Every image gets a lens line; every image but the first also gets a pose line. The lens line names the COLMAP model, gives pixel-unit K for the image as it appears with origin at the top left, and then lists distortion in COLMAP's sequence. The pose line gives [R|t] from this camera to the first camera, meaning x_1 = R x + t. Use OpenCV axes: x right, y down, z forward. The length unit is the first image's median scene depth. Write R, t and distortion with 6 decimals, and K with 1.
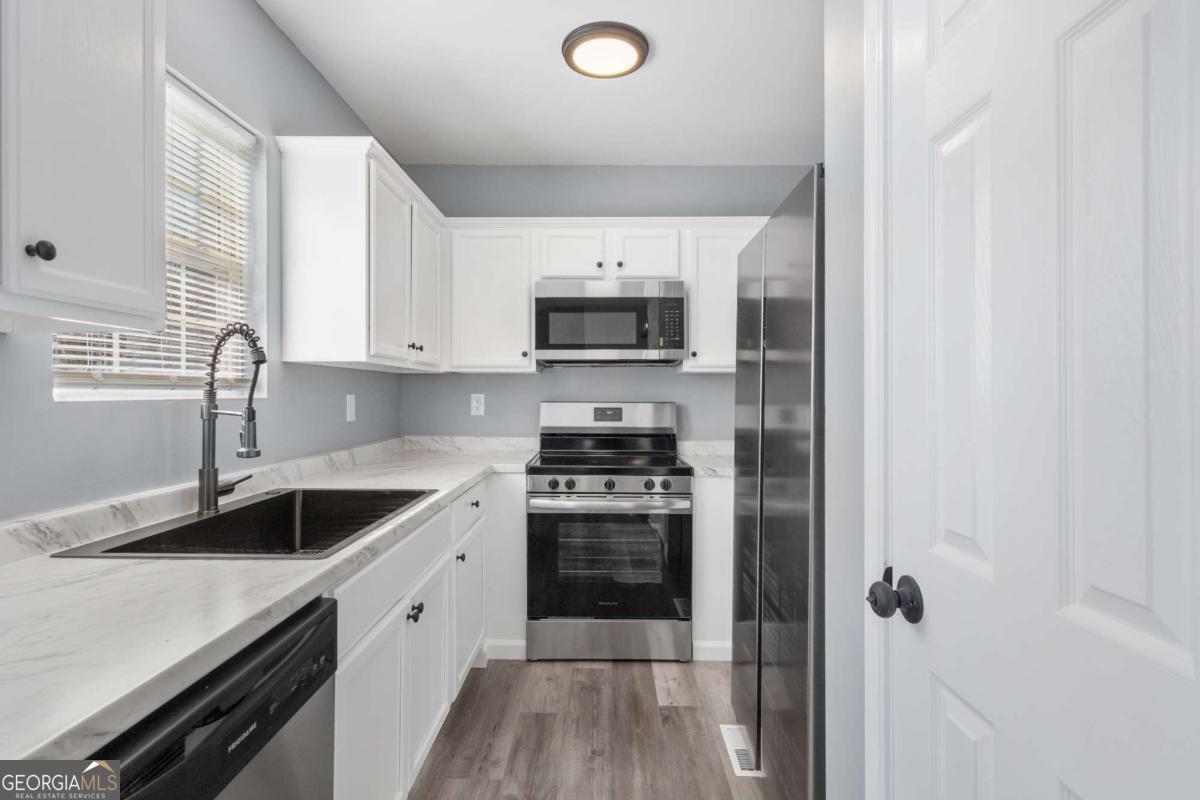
lens RADIAL K [[579.3, 0, 606.4], [0, 579.3, 397.4], [0, 0, 1]] dist [0.000752, -0.000666]
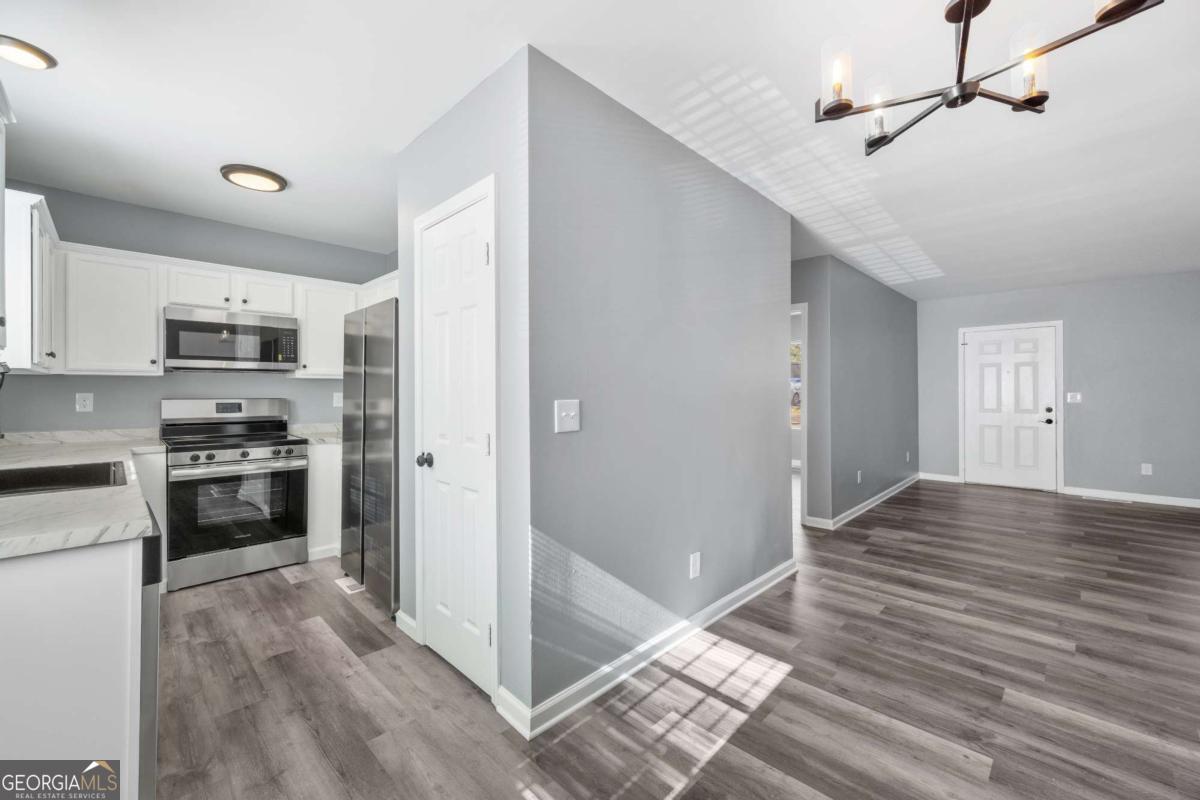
lens RADIAL K [[478.9, 0, 605.4], [0, 478.9, 391.1], [0, 0, 1]] dist [-0.005227, -0.000527]
pose [[0.695713, -0.001301, 0.718318, -0.215890], [0.004690, 0.999985, -0.002732, -0.002780], [-0.718304, 0.005270, 0.695709, -0.477623]]
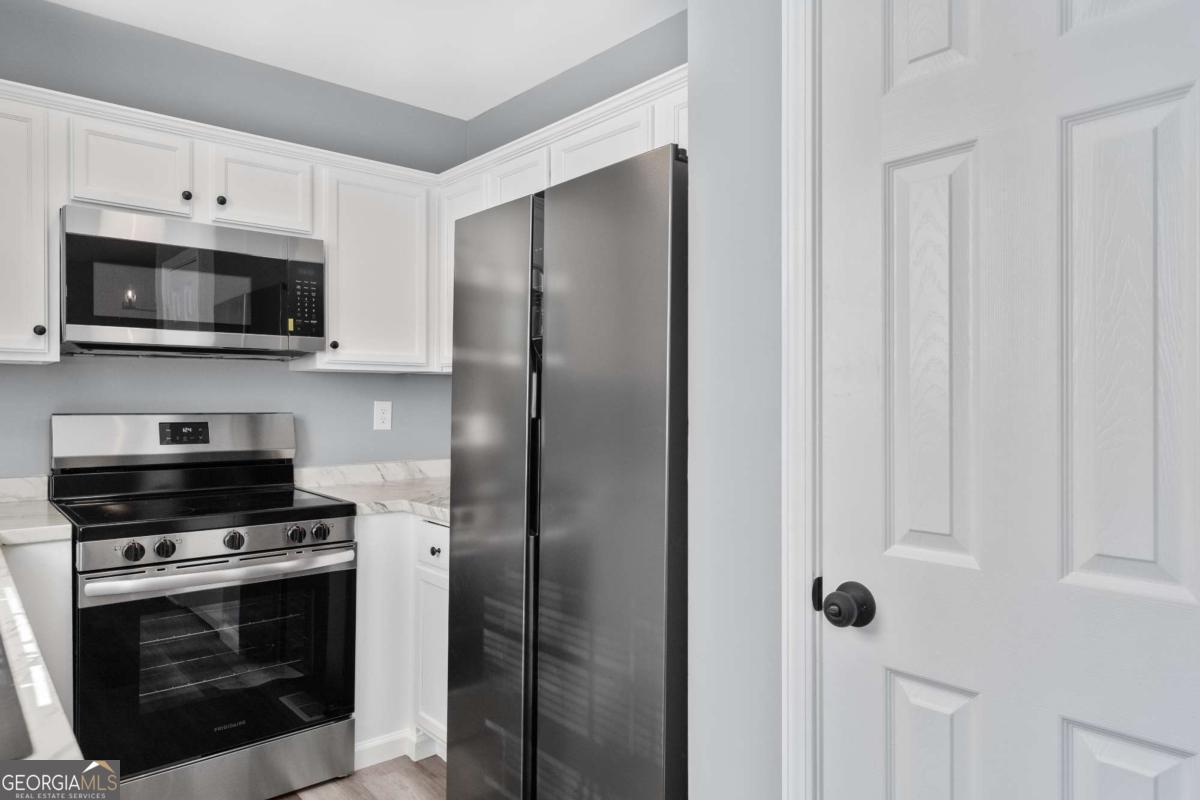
lens RADIAL K [[745.2, 0, 603.5], [0, 745.2, 405.7], [0, 0, 1]] dist [-0.008219, 0.001938]
pose [[0.748705, -0.003876, 0.662892, -0.223166], [0.002138, 0.999992, 0.003433, -0.002659], [-0.662900, -0.001153, 0.748707, 0.102062]]
